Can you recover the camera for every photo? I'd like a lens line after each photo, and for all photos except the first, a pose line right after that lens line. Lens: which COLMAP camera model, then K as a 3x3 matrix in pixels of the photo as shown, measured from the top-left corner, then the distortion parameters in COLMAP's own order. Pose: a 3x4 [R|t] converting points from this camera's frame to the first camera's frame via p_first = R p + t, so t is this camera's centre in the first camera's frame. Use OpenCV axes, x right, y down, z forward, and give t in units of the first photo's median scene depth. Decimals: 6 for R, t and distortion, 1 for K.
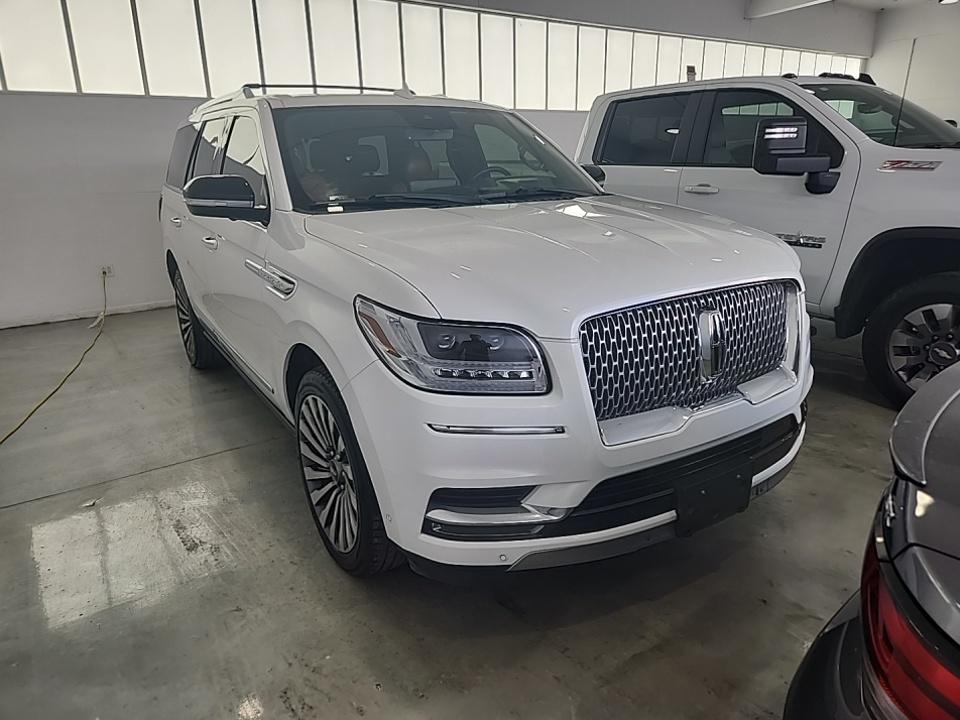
lens RADIAL K [[628.7, 0, 478.8], [0, 628.7, 351.9], [0, 0, 1]] dist [0.031579, -0.018149]
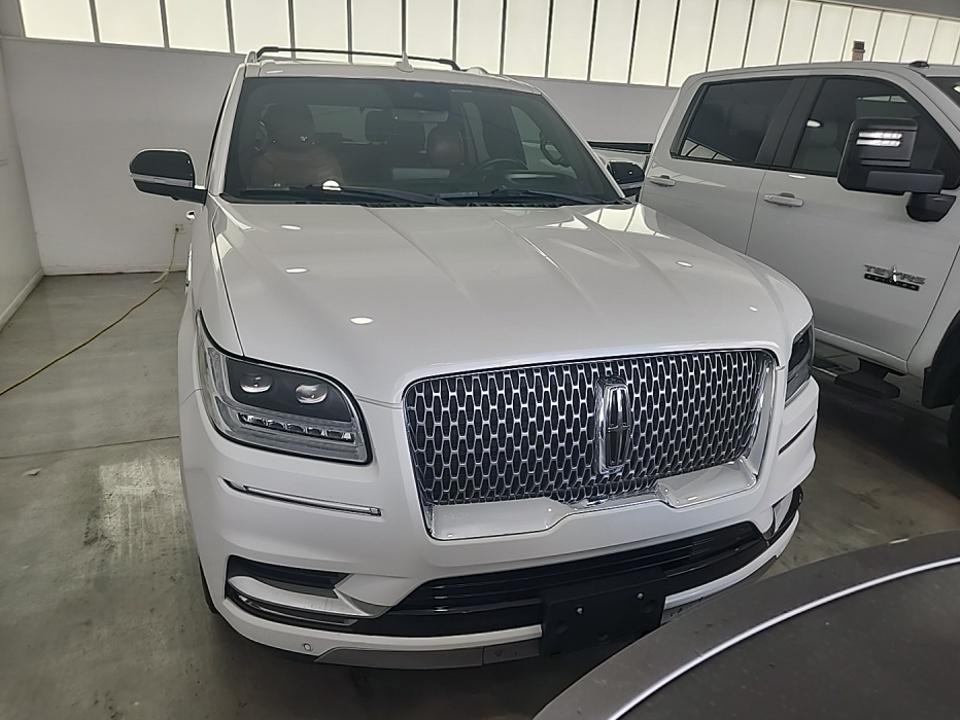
lens RADIAL K [[647.4, 0, 480.5], [0, 647.4, 364.0], [0, 0, 1]] dist [0.021000, -0.010995]
pose [[0.973684, 0.131150, -0.186386, 0.250686], [-0.121294, 0.990591, 0.063388, -0.084329], [0.192945, -0.039113, 0.980430, 0.144912]]
